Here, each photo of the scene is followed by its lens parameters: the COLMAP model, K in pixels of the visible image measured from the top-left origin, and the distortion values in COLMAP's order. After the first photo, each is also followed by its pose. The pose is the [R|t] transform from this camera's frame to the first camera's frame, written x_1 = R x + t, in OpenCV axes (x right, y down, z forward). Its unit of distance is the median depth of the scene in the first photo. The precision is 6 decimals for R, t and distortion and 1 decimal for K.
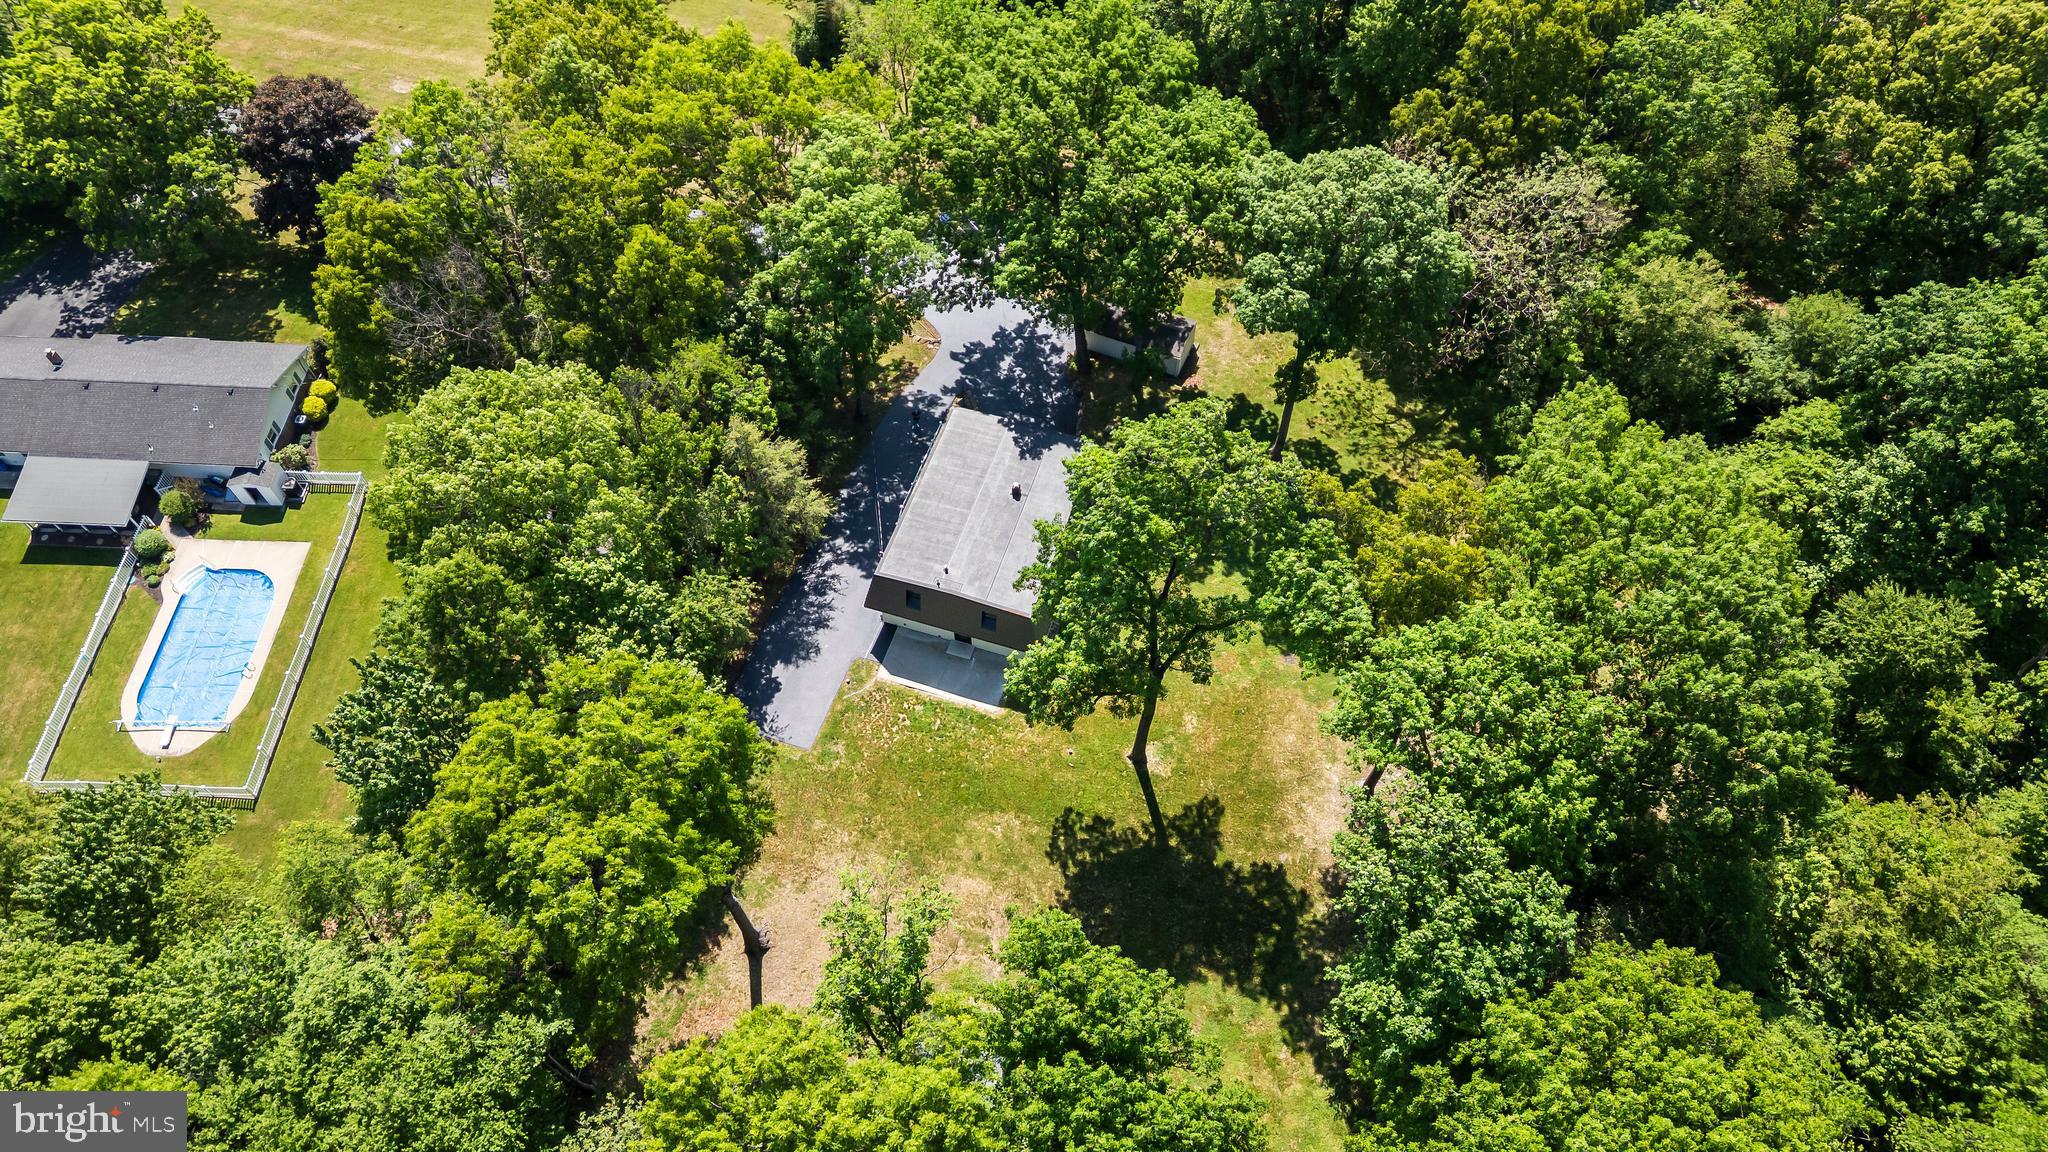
lens RADIAL K [[1435.1, 0, 1030.5], [0, 1435.1, 576.4], [0, 0, 1]] dist [0.061989, -0.049607]
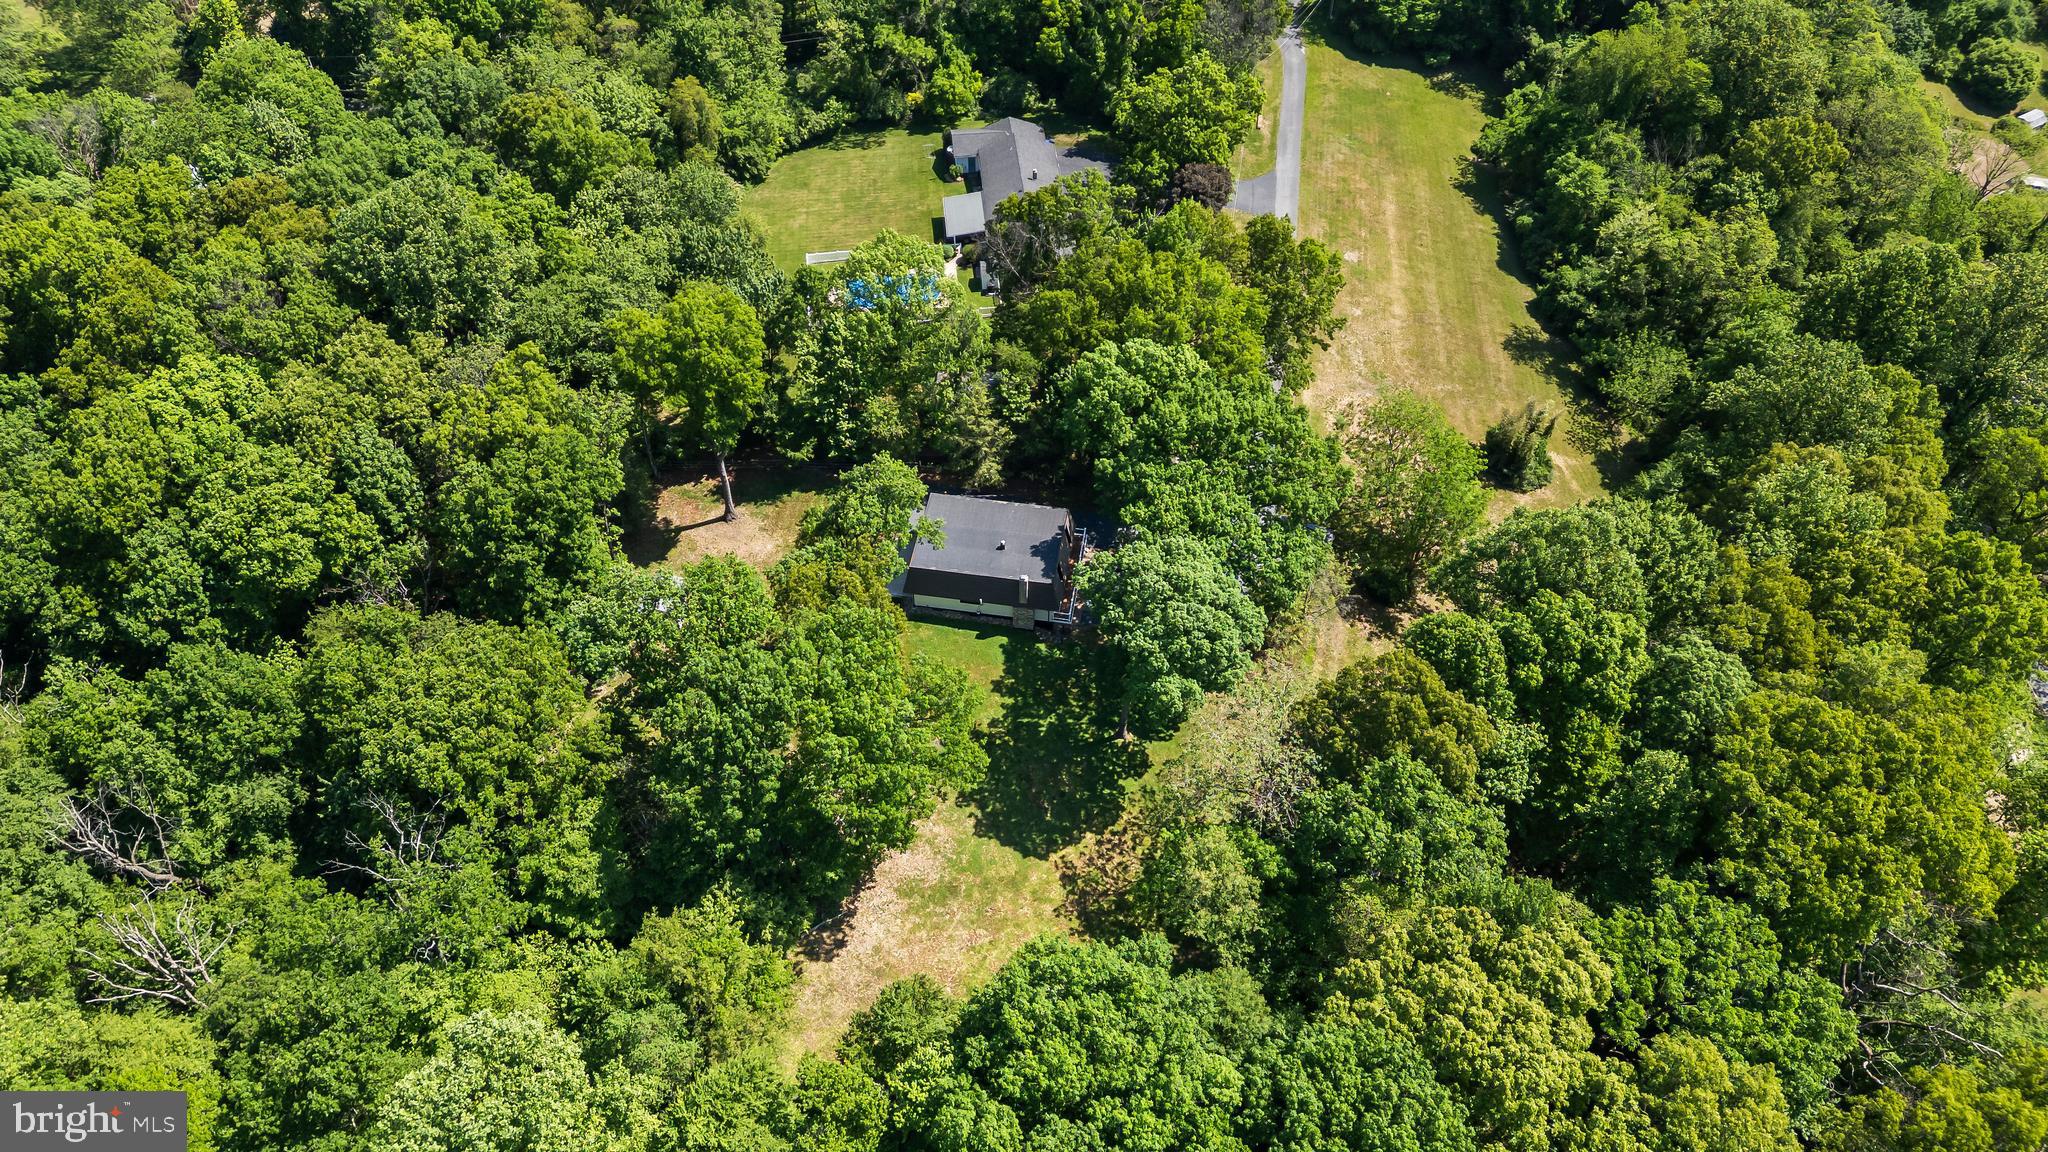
lens RADIAL K [[1435.1, 0, 1030.5], [0, 1435.1, 576.4], [0, 0, 1]] dist [0.061989, -0.049607]
pose [[0.159500, 0.742658, -0.650399, 1.006067], [-0.830548, 0.457075, 0.318233, -0.553733], [0.533620, 0.489430, 0.689716, -0.017379]]
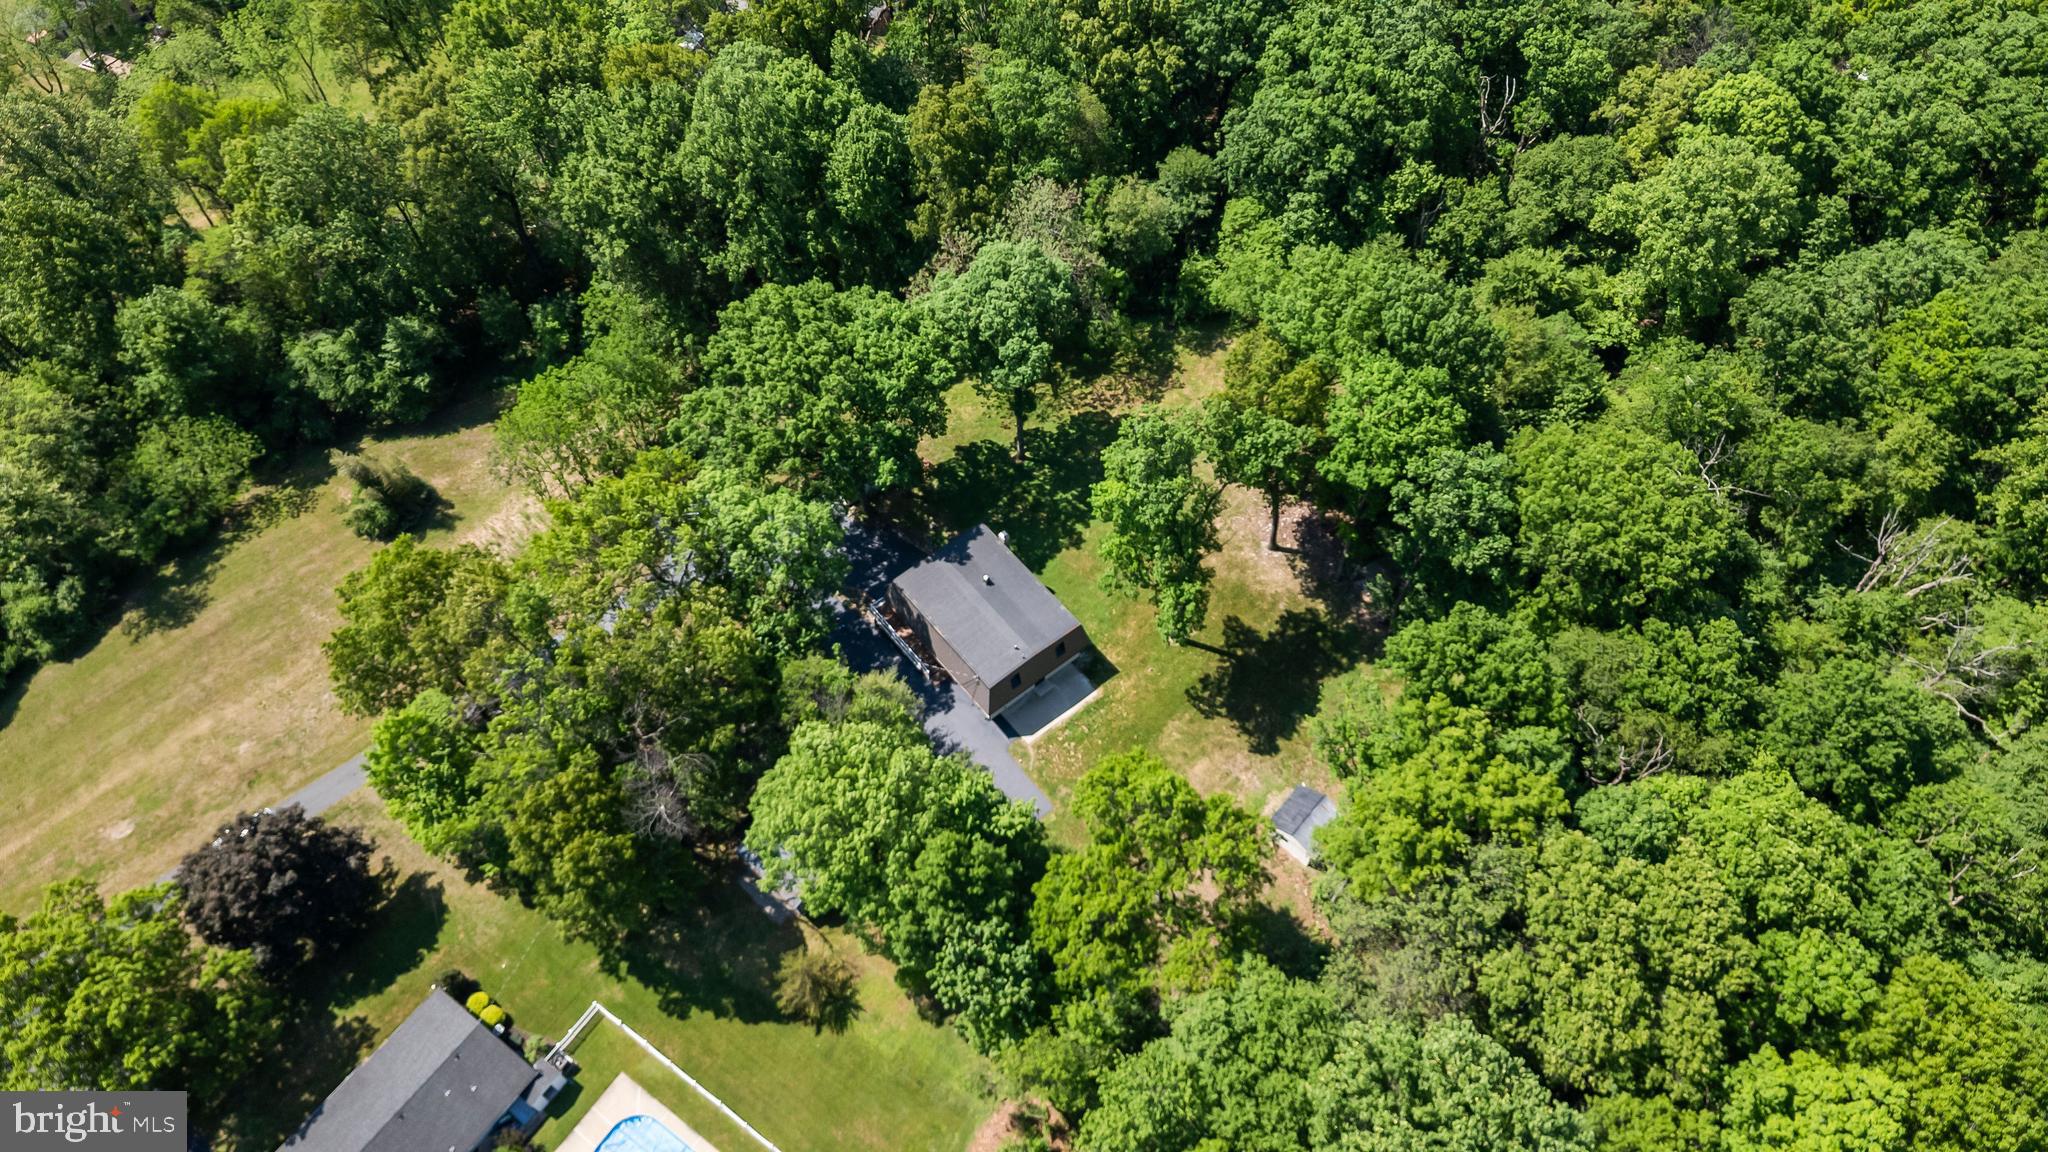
lens RADIAL K [[1435.1, 0, 1030.5], [0, 1435.1, 576.4], [0, 0, 1]] dist [0.061989, -0.049607]
pose [[0.540540, -0.701105, 0.465047, -0.631157], [0.708412, 0.677473, 0.197947, -0.308752], [-0.453838, 0.222447, 0.862872, -0.221378]]
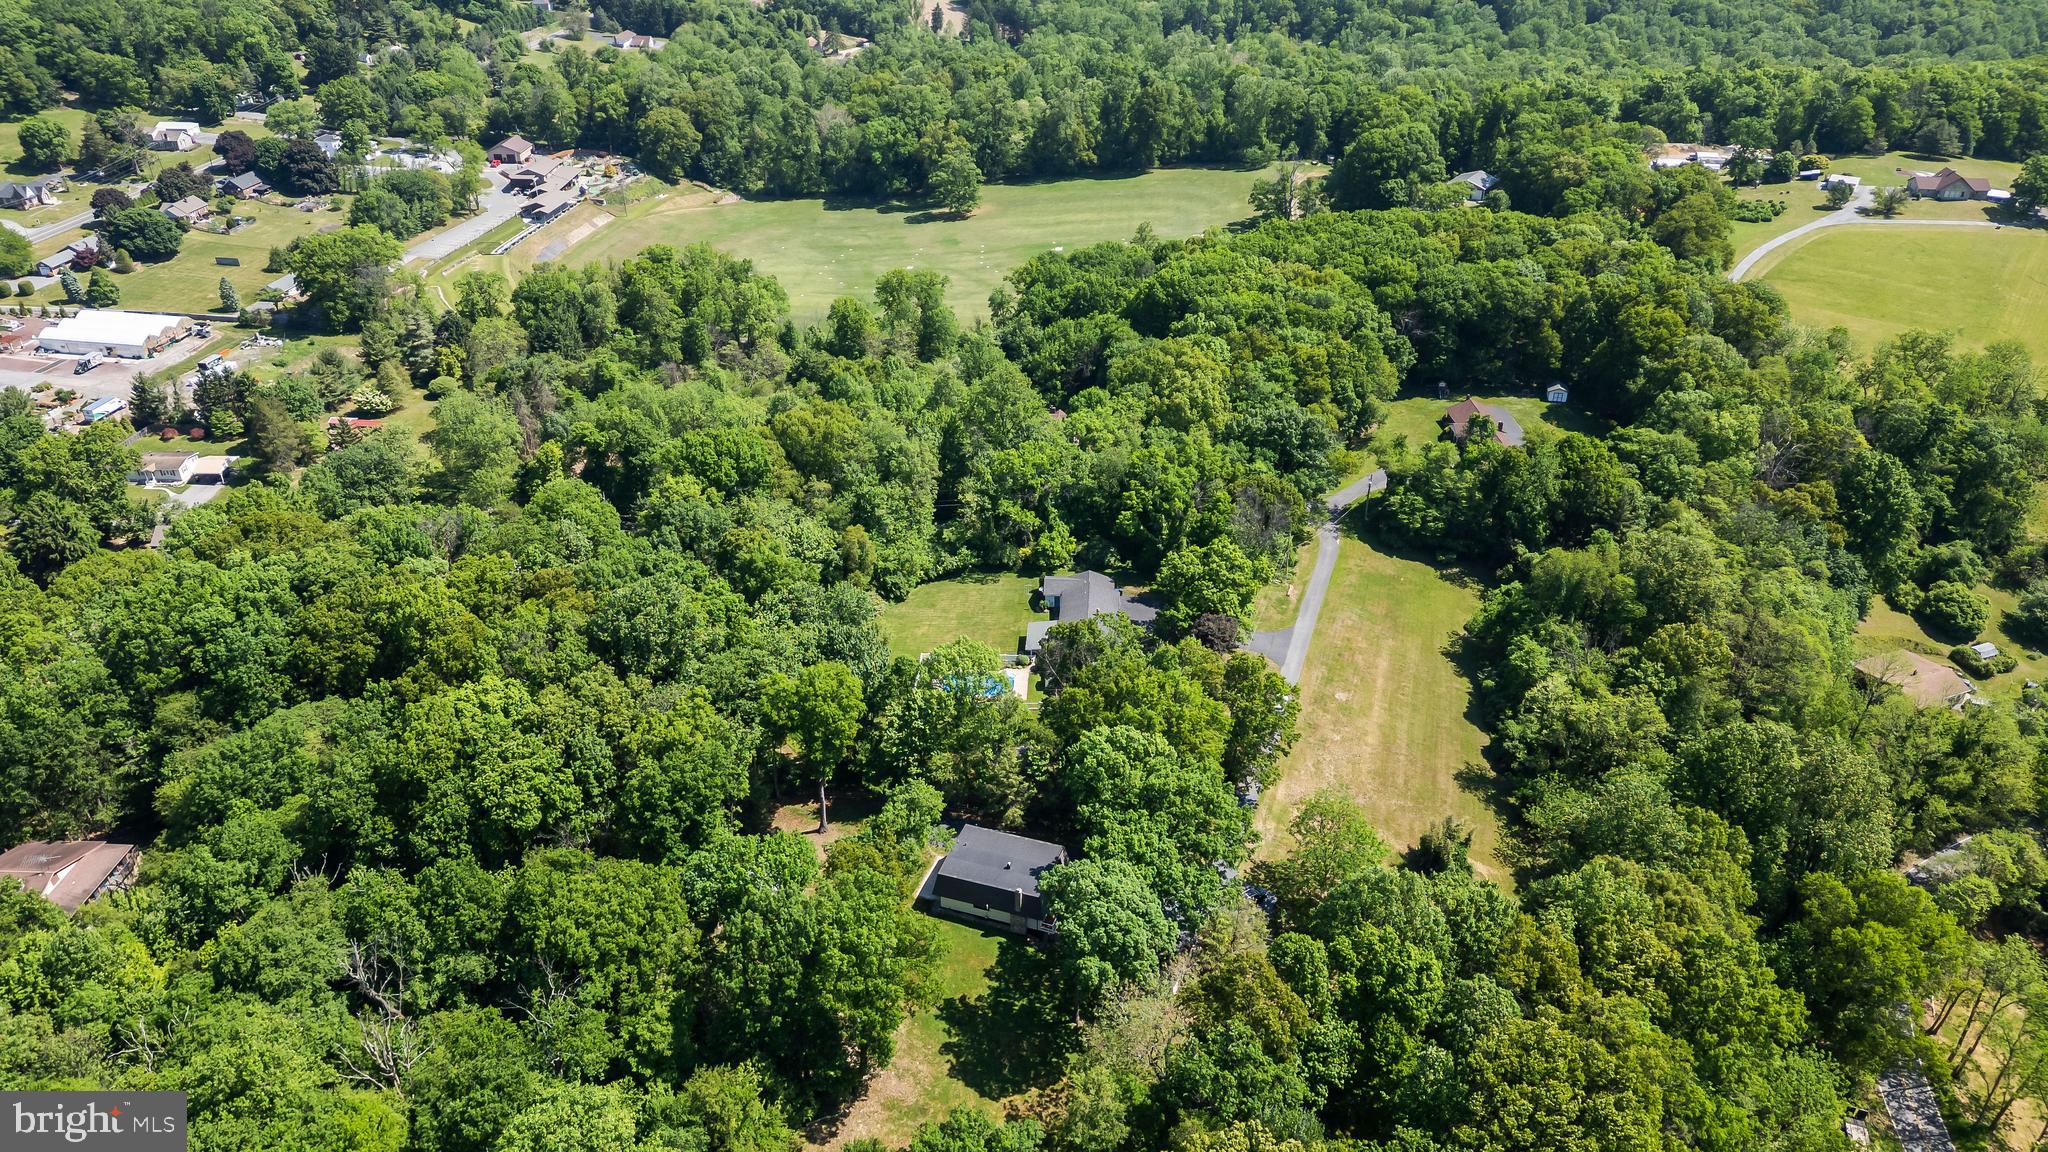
lens RADIAL K [[1425.6, 0, 1023.2], [0, 1425.6, 563.4], [0, 0, 1]] dist [0.160486, -0.447244]
pose [[-0.009317, 0.512659, -0.858542, 1.528749], [-0.837820, 0.464689, 0.286571, -0.867657], [0.545868, 0.721973, 0.425187, -0.175785]]
